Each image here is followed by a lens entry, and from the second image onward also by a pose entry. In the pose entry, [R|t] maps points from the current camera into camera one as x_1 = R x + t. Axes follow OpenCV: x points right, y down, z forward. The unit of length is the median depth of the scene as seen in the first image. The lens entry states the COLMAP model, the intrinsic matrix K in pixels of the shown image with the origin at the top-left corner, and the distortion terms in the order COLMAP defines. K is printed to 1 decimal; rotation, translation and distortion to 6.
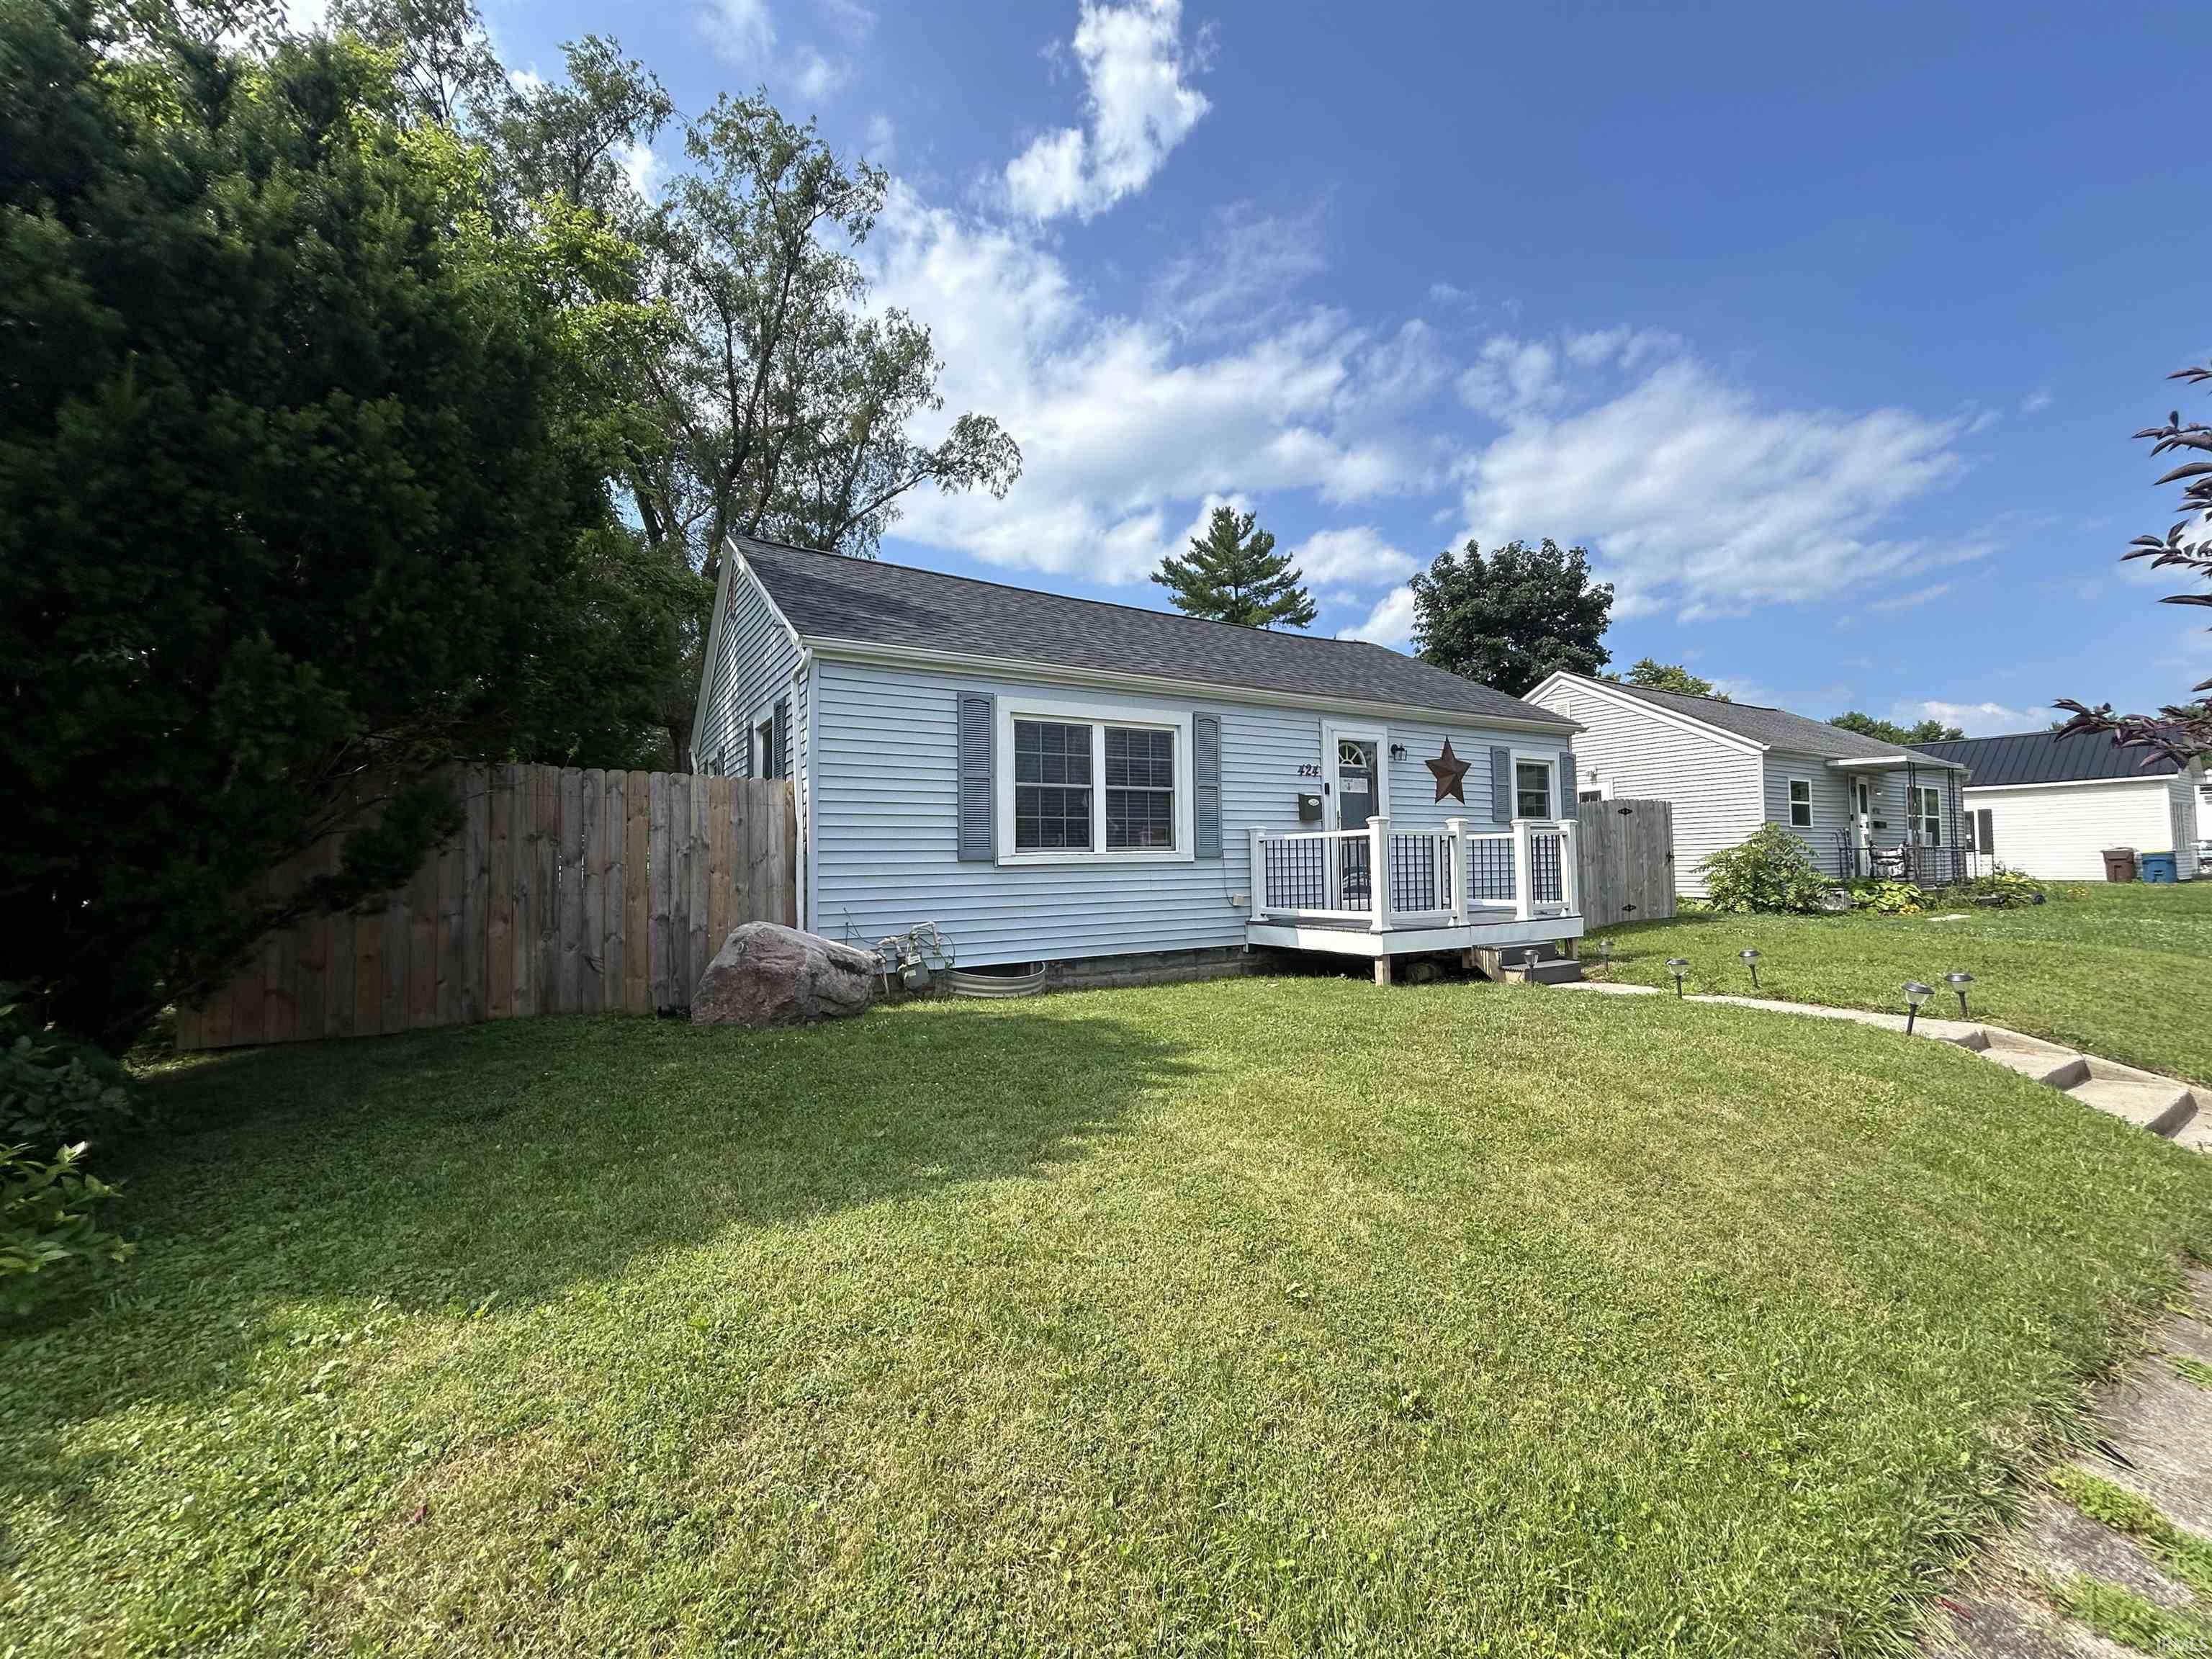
lens RADIAL K [[885.9, 0, 1111.4], [0, 885.9, 827.8], [0, 0, 1]] dist [-0.001334, 0.000520]
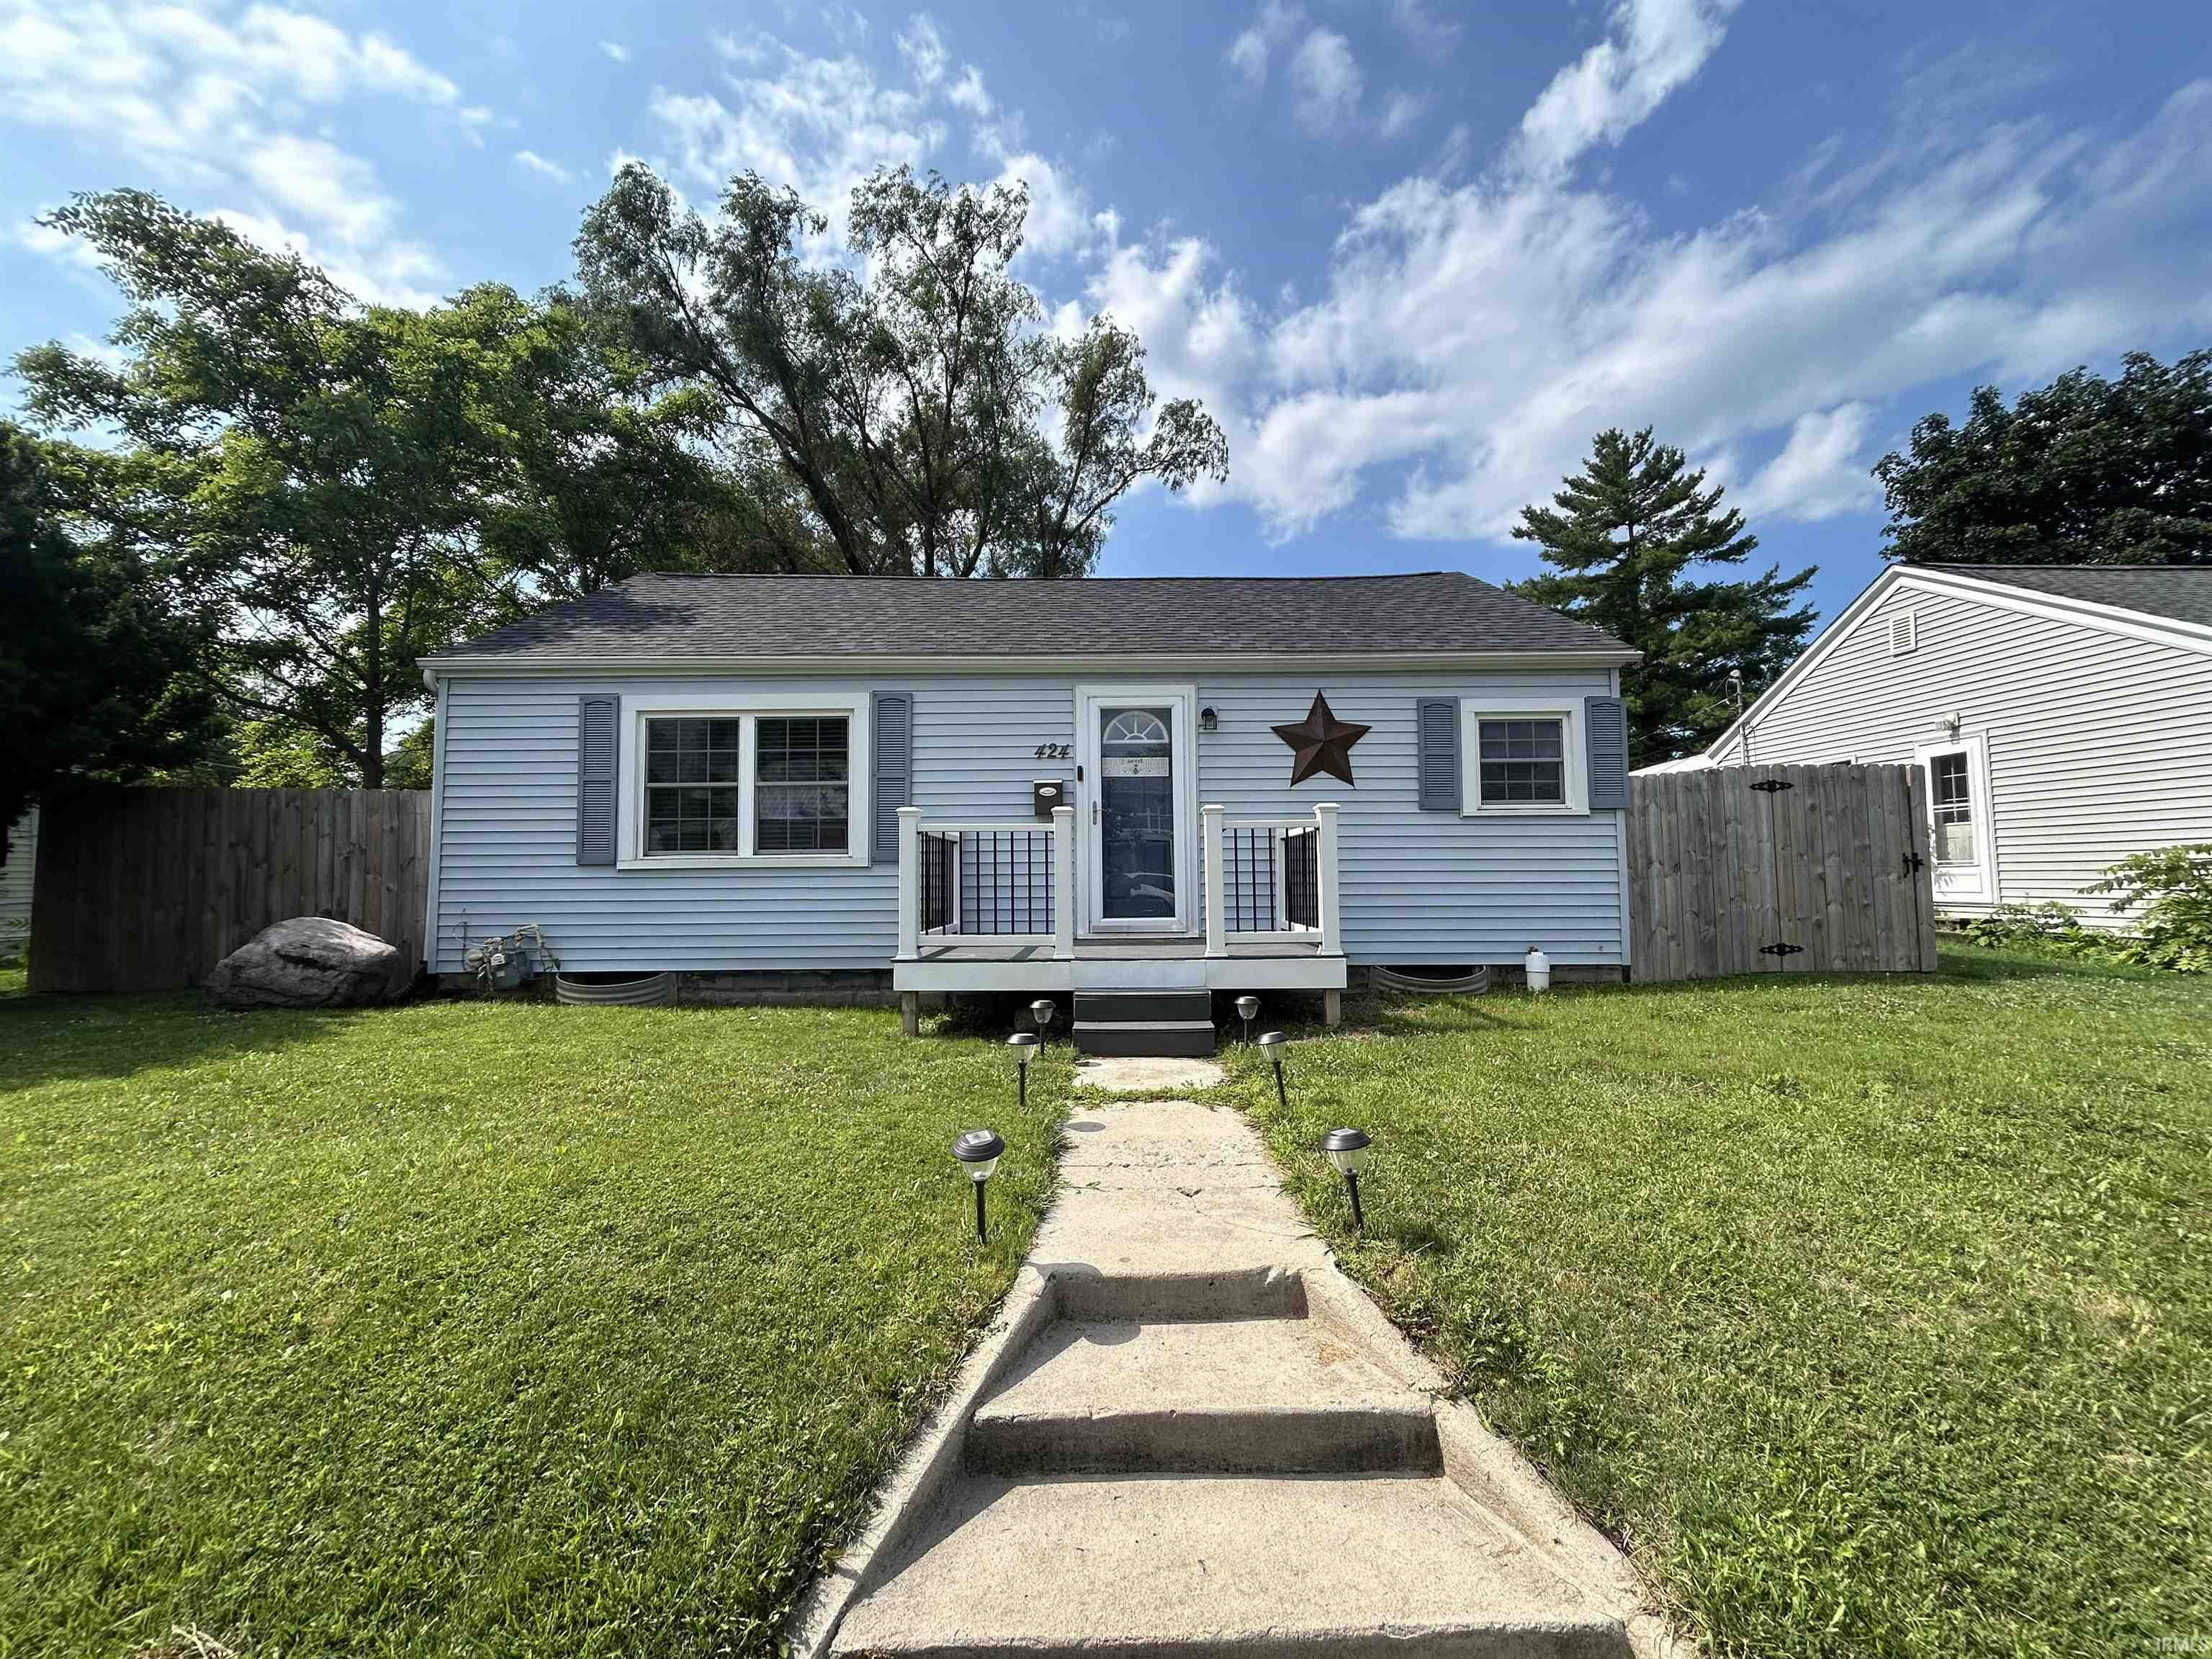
lens RADIAL K [[888.6, 0, 1106.0], [0, 888.6, 829.5], [0, 0, 1]] dist [-0.000509, -0.000085]
pose [[0.858292, -0.018003, -0.512845, 0.629732], [0.014597, 0.999837, -0.010670, 0.012808], [0.512953, 0.001673, 0.858415, 0.330837]]
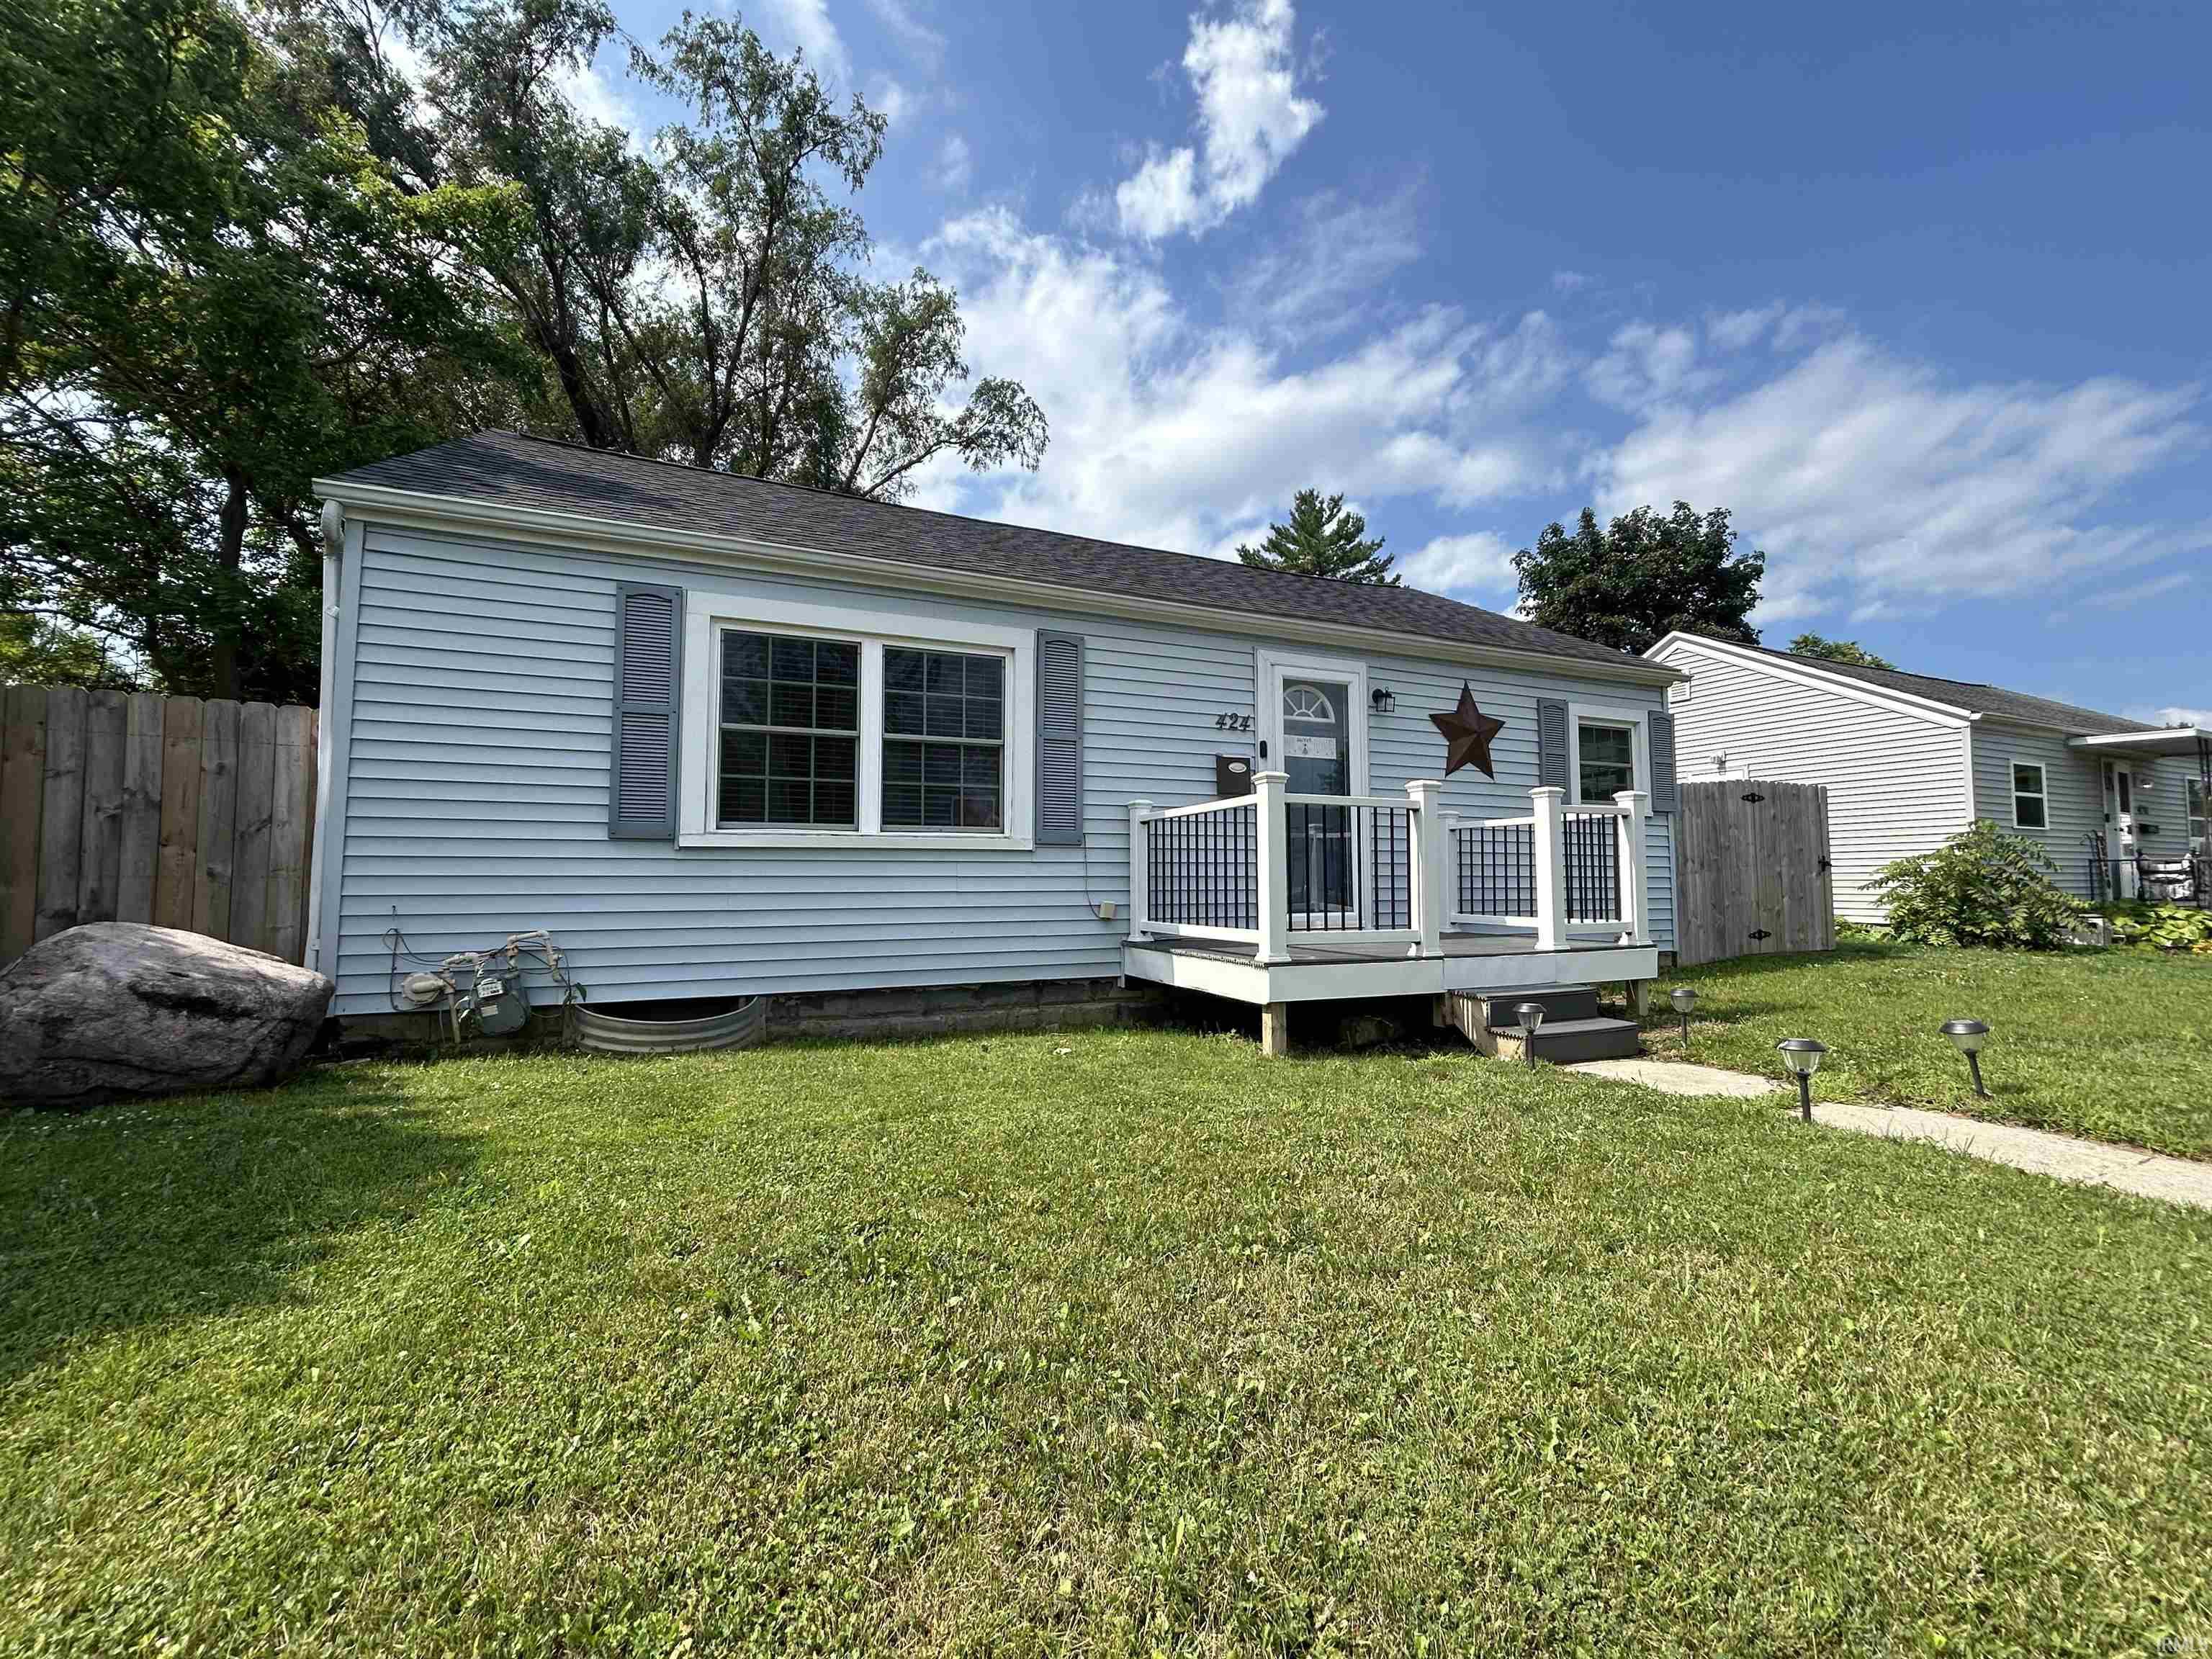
lens RADIAL K [[885.9, 0, 1111.4], [0, 885.9, 827.8], [0, 0, 1]] dist [-0.001334, 0.000520]
pose [[0.991518, 0.006612, -0.129797, 0.206635], [-0.008965, 0.999806, -0.017554, 0.027982], [0.129656, 0.018569, 0.991385, 0.296034]]
